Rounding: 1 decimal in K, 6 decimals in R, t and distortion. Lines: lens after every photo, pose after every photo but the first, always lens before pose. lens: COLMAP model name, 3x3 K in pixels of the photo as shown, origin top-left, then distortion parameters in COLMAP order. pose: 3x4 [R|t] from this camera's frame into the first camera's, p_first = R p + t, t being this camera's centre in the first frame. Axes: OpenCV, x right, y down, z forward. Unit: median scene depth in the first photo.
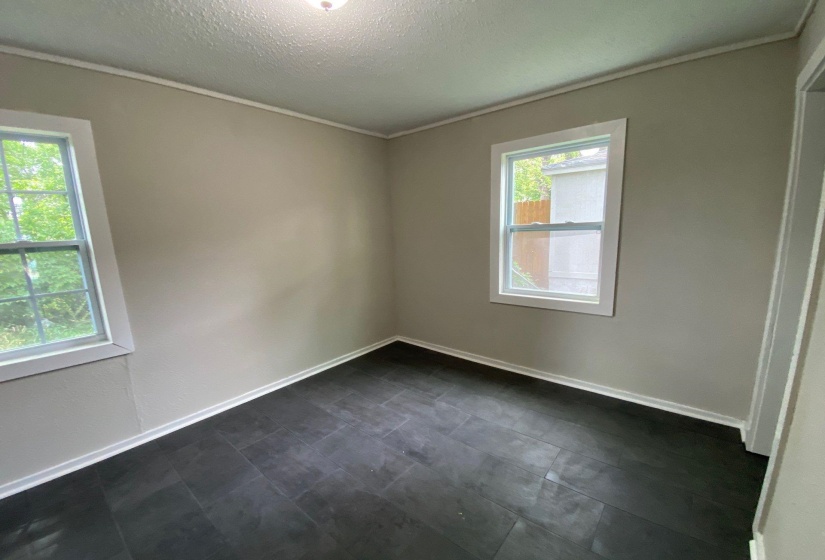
lens RADIAL K [[346.1, 0, 416.5], [0, 346.1, 296.4], [0, 0, 1]] dist [0.008258, -0.004607]
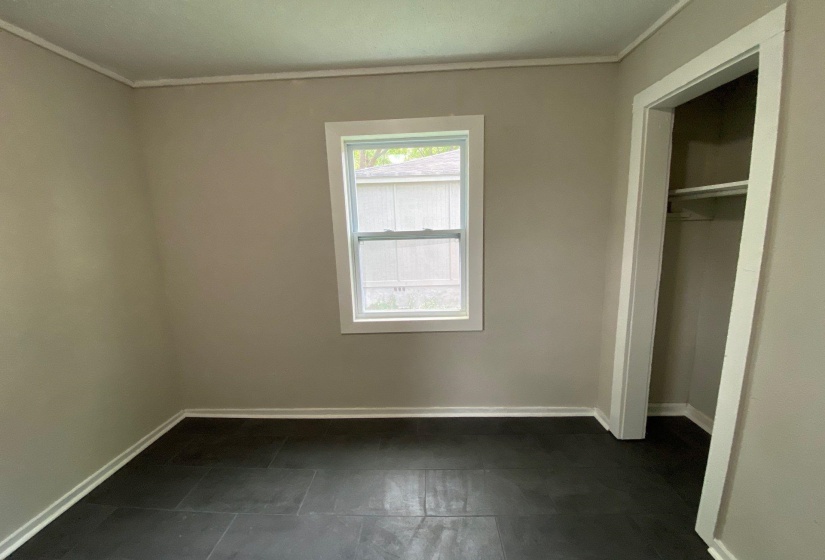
lens RADIAL K [[346.1, 0, 419.1], [0, 346.1, 291.3], [0, 0, 1]] dist [0.008258, -0.004607]
pose [[0.797724, -0.100003, 0.594673, -0.095765], [0.126100, 0.992015, -0.002335, -0.060719], [-0.589691, 0.076851, 0.803964, 0.330533]]
